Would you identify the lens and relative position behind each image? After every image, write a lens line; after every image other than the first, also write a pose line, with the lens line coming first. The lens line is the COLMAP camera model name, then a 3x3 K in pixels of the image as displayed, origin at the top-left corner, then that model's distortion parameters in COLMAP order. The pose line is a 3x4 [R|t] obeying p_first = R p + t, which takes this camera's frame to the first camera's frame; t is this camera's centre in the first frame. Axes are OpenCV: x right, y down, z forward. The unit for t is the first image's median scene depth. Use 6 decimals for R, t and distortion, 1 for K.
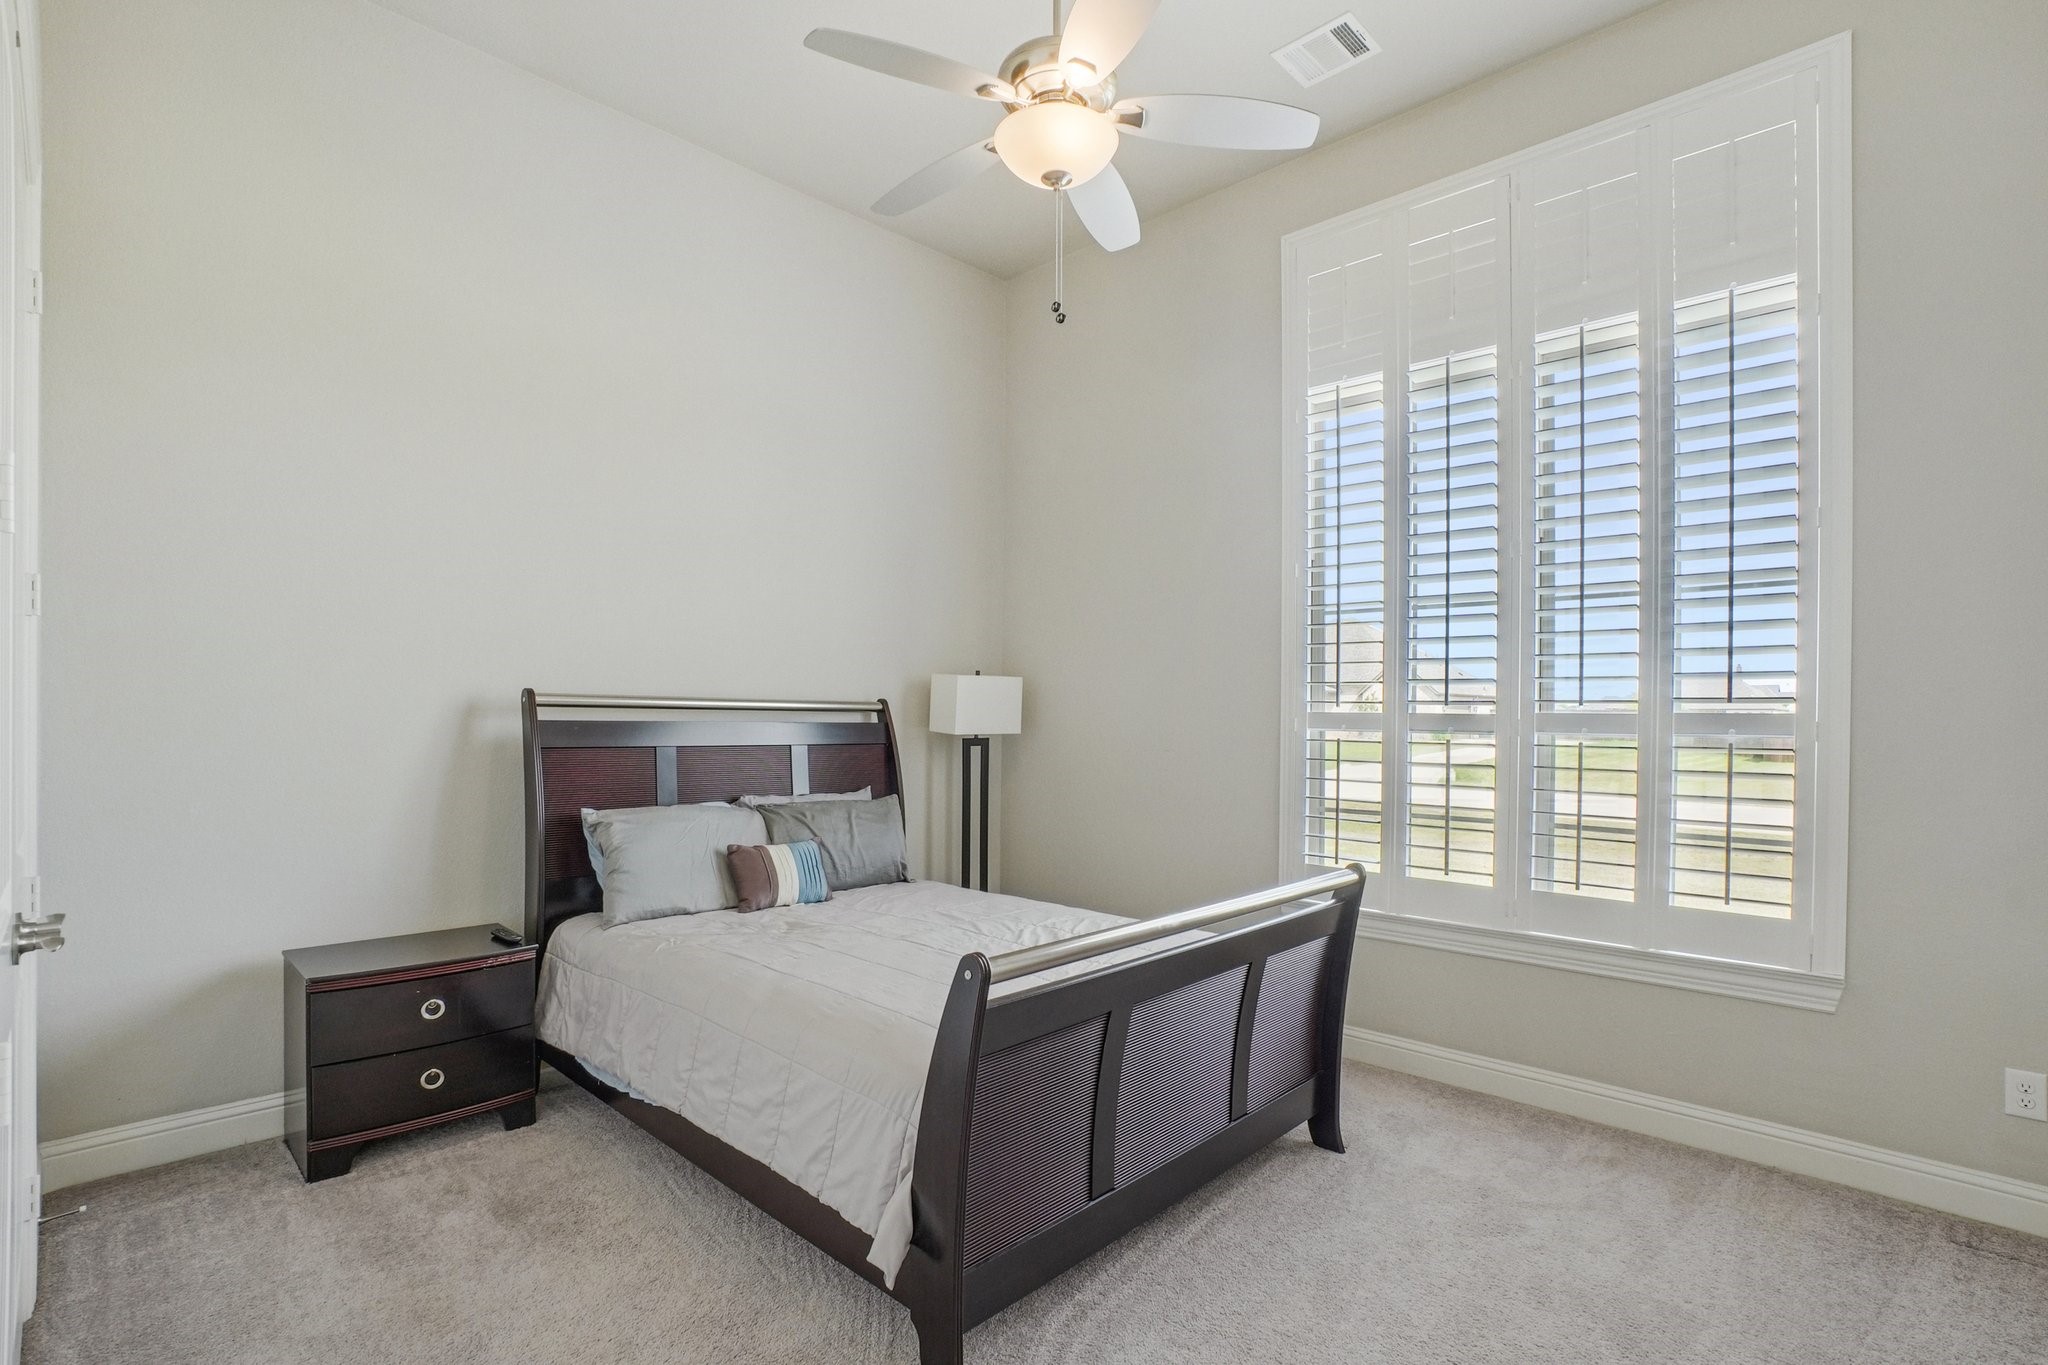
lens RADIAL K [[939.1, 0, 1030.8], [0, 939.1, 701.5], [0, 0, 1]] dist [-0.054582, 0.000320]
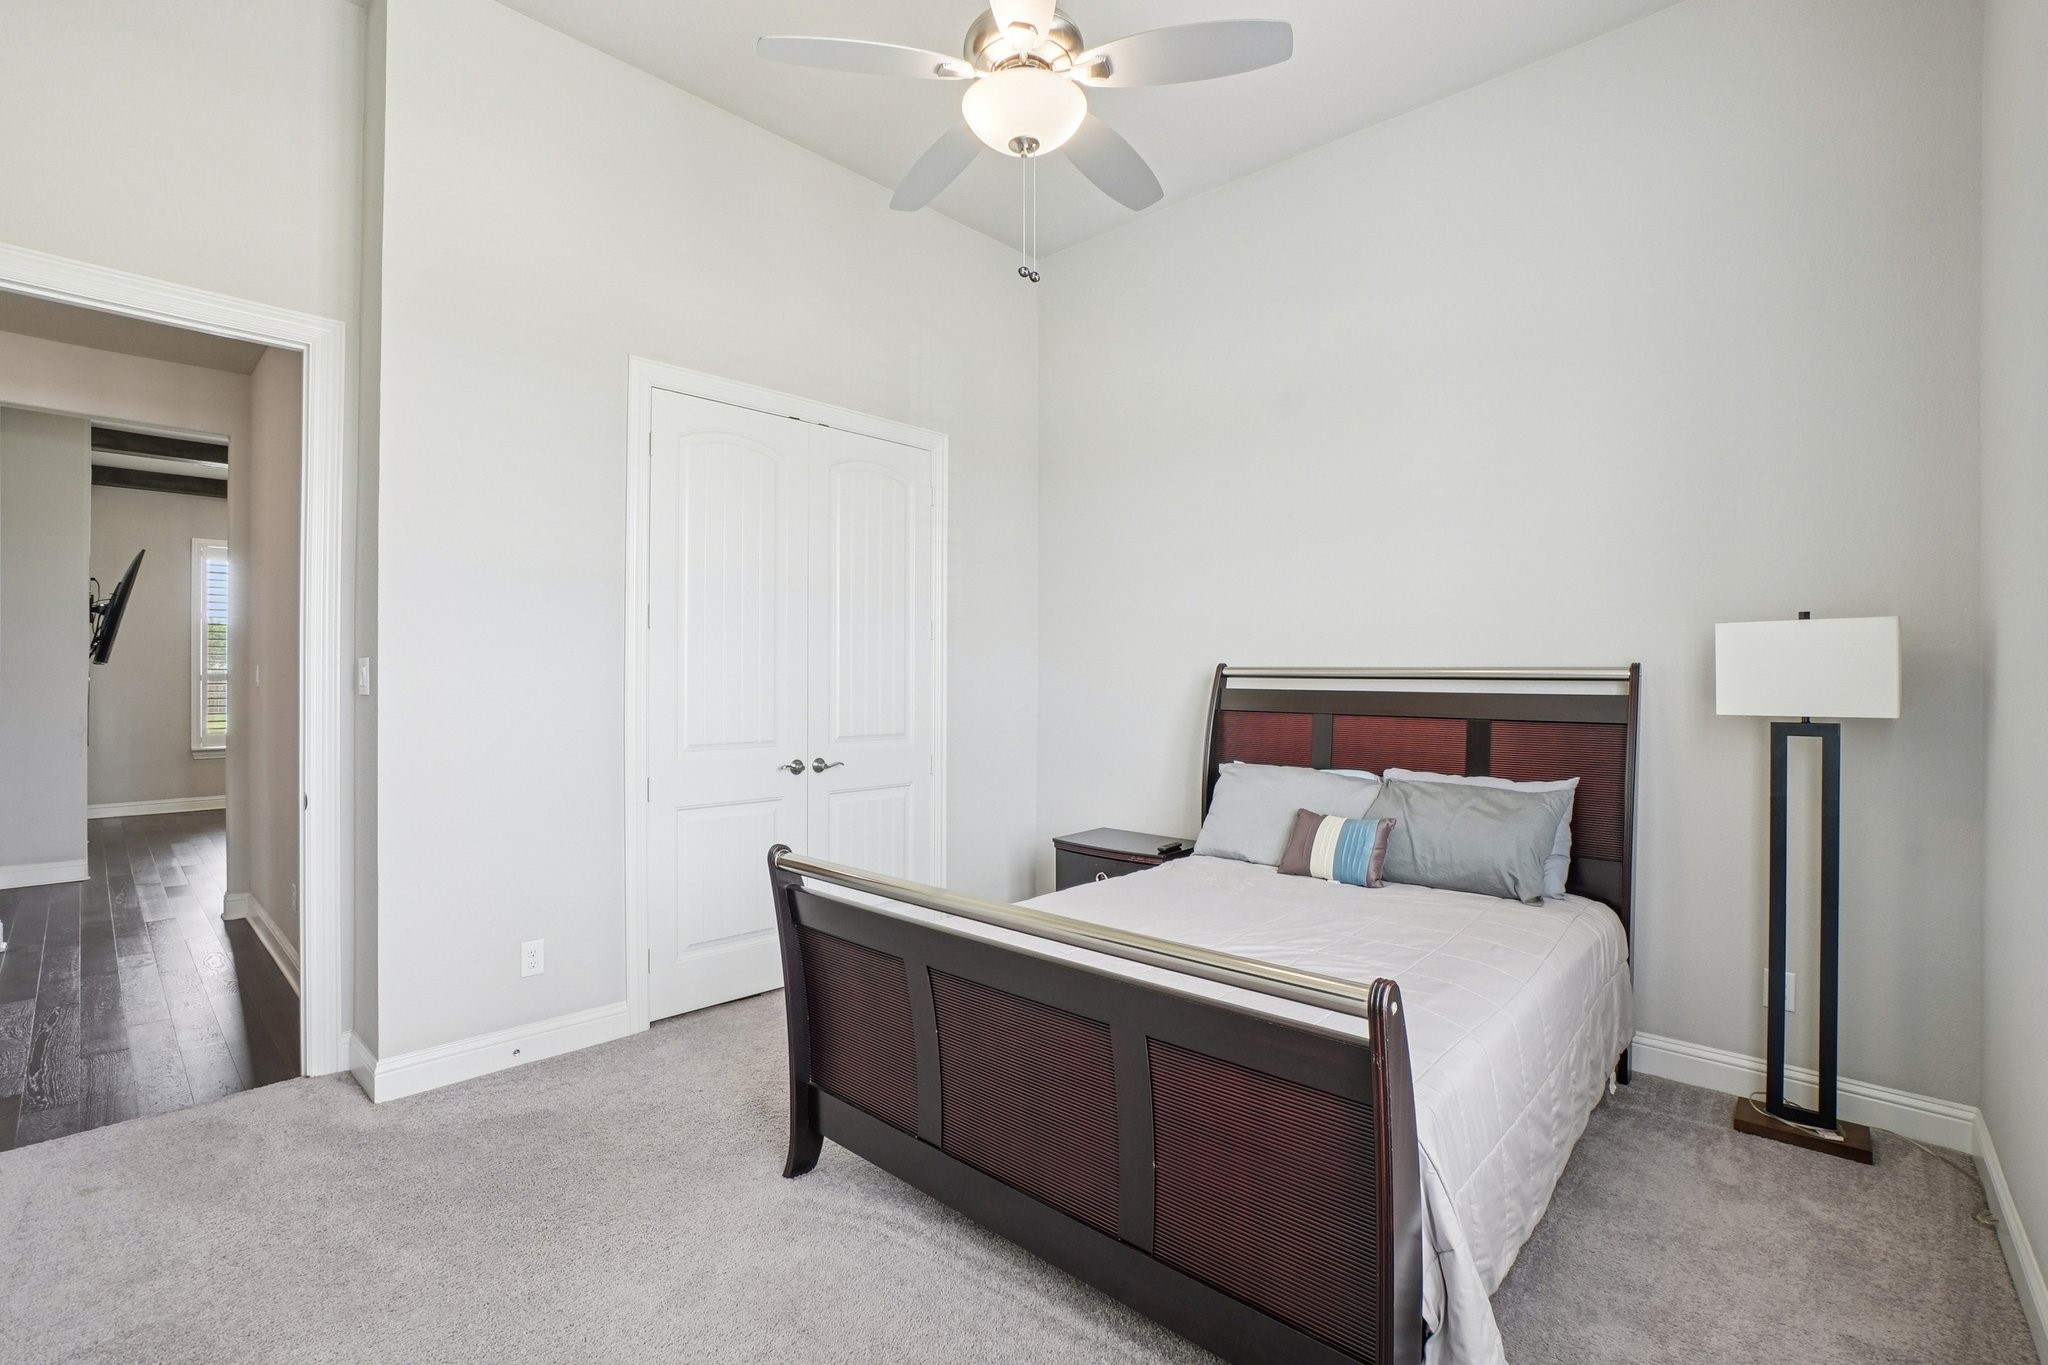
lens RADIAL K [[897.6, 0, 1024.0], [0, 897.6, 682.5], [0, 0, 1]] dist [-0.052632, 0.000101]
pose [[0.033285, -0.007036, -0.999421, 0.489159], [0.006449, 0.999956, -0.006825, 0.013557], [0.999425, -0.006218, 0.033329, 0.488723]]
